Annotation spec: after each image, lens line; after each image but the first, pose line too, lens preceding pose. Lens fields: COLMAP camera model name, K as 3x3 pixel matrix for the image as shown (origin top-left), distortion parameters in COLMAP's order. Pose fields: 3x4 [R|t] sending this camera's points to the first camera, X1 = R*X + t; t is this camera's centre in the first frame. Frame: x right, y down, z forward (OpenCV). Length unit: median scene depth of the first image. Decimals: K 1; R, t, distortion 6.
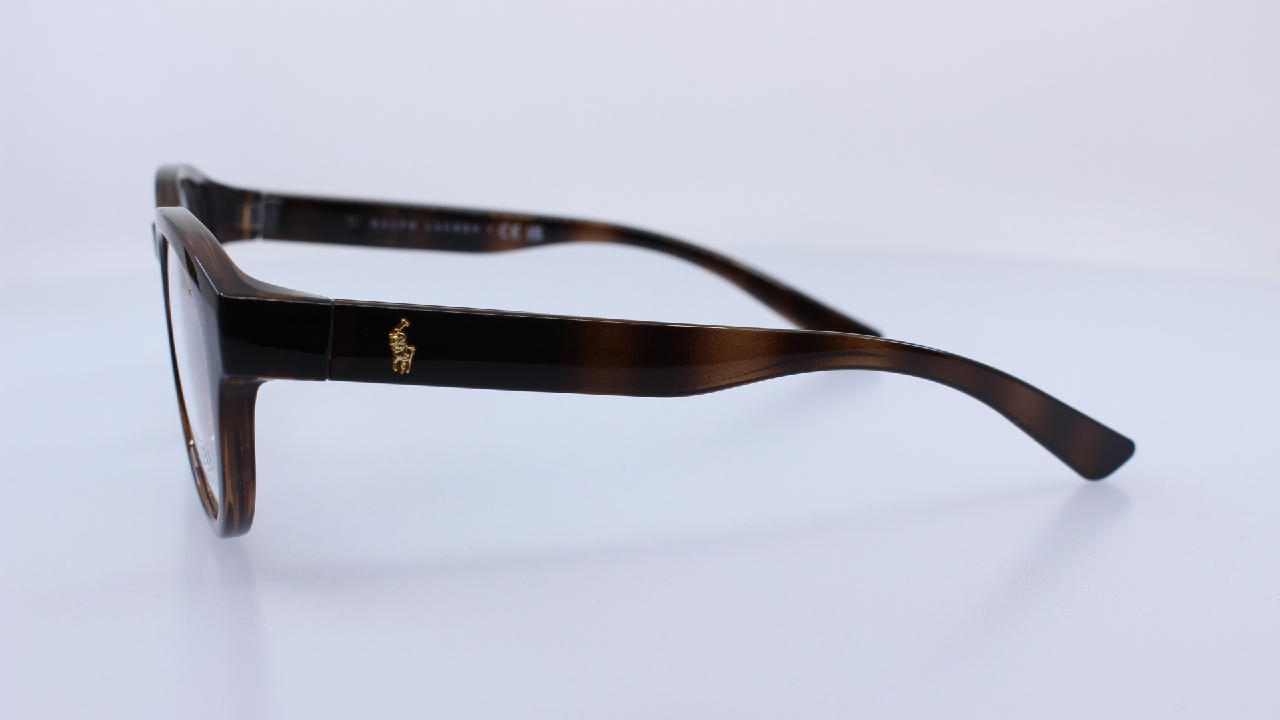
lens RADIAL K [[1631.9, 0, 643.0], [0, 1631.9, 362.8], [0, 0, 1]] dist [-0.131439, 0.000000]
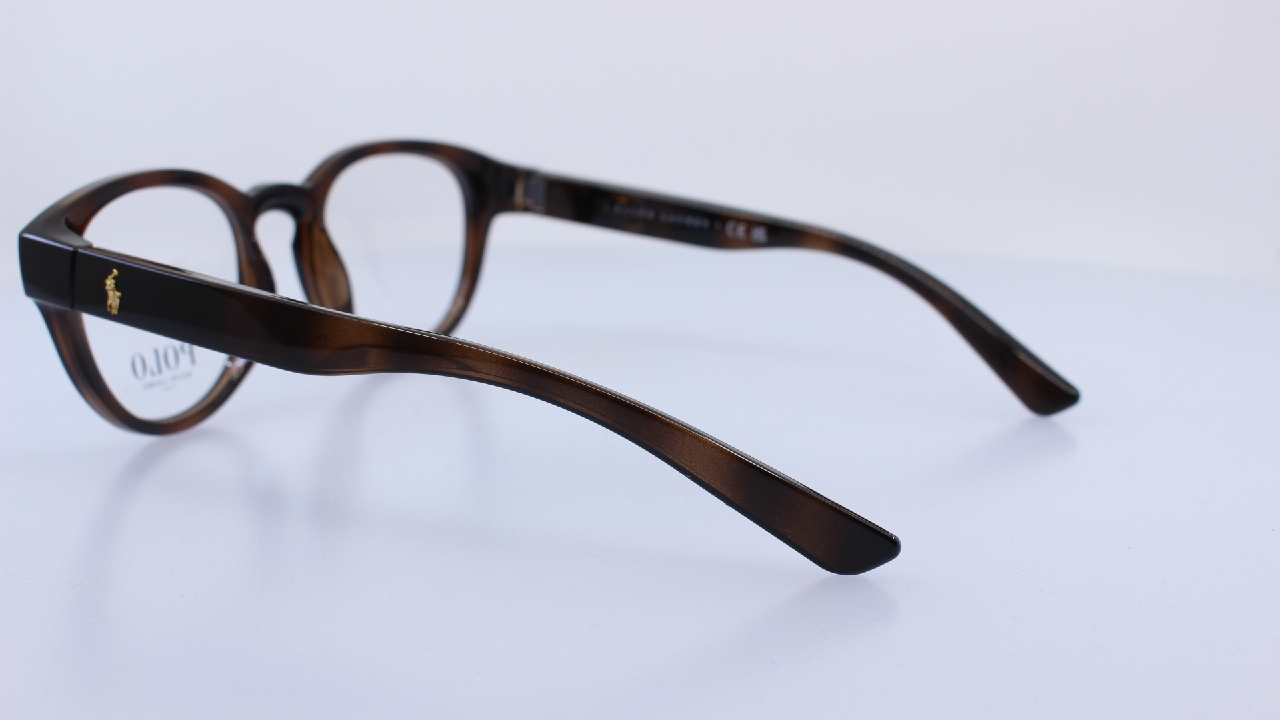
lens RADIAL K [[1631.9, 0, 652.9], [0, 1631.9, 360.8], [0, 0, 1]] dist [-0.131439, 0.000000]
pose [[0.717538, 0.143699, -0.681535, 0.590835], [-0.145292, 0.987841, 0.055314, -0.051500], [0.681197, 0.059331, 0.729692, 0.258841]]
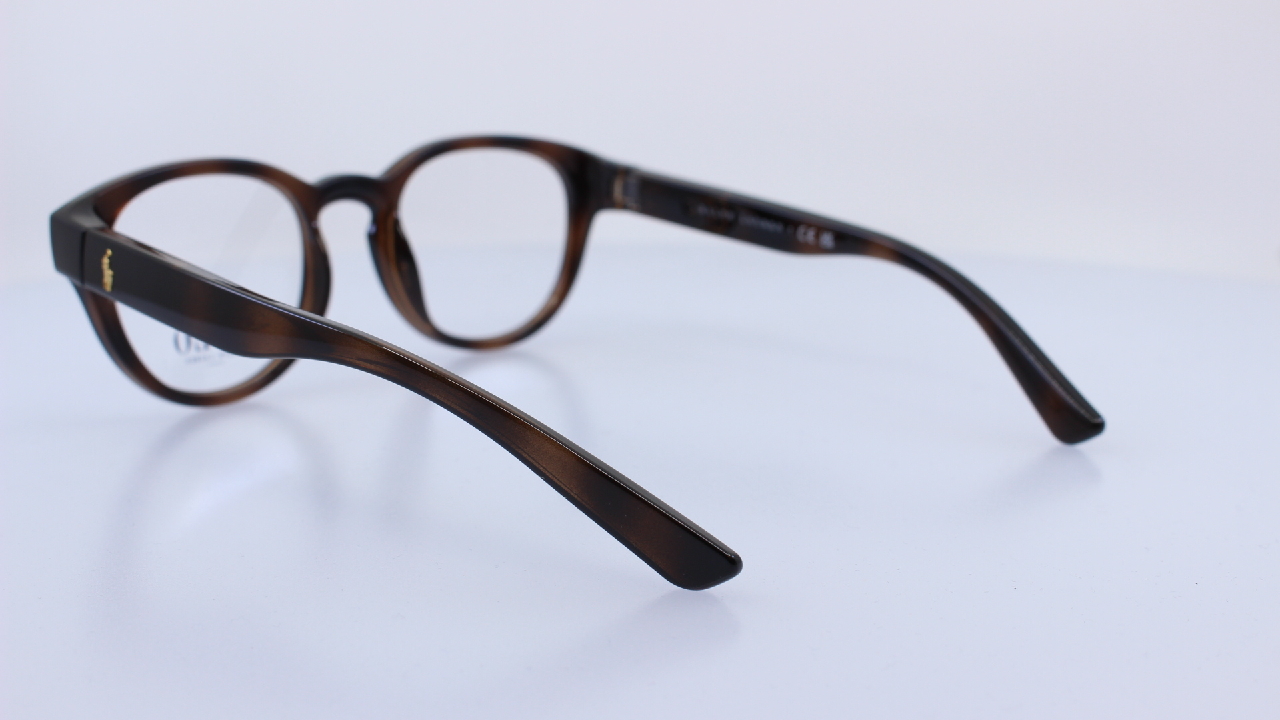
lens RADIAL K [[1631.9, 0, 649.2], [0, 1631.9, 362.2], [0, 0, 1]] dist [-0.131439, 0.000000]
pose [[0.514999, 0.178918, -0.838310, 0.721837], [-0.179666, 0.978781, 0.098525, -0.088401], [0.838151, 0.099876, 0.536217, 0.428485]]
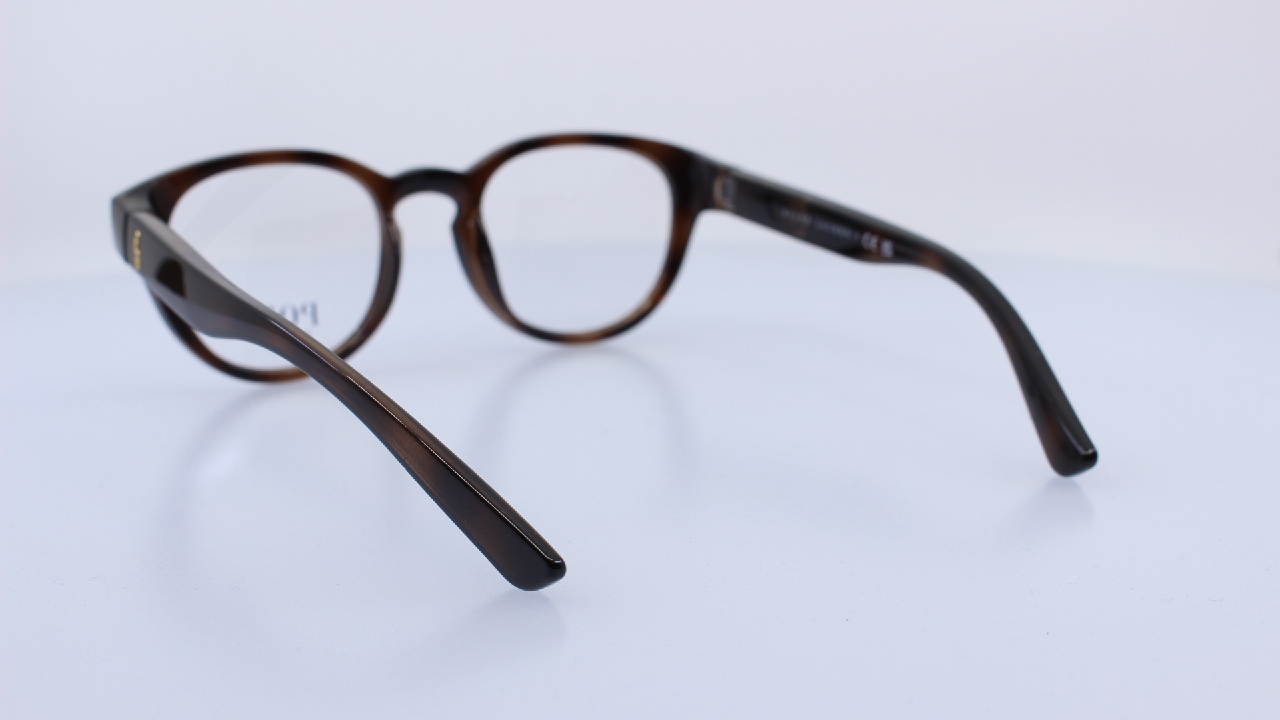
lens RADIAL K [[1631.9, 0, 628.6], [0, 1631.9, 371.7], [0, 0, 1]] dist [-0.131439, 0.000000]
pose [[0.263043, 0.206510, -0.942423, 0.807761], [-0.199294, 0.967386, 0.156354, -0.131811], [0.943976, 0.146691, 0.295621, 0.629394]]
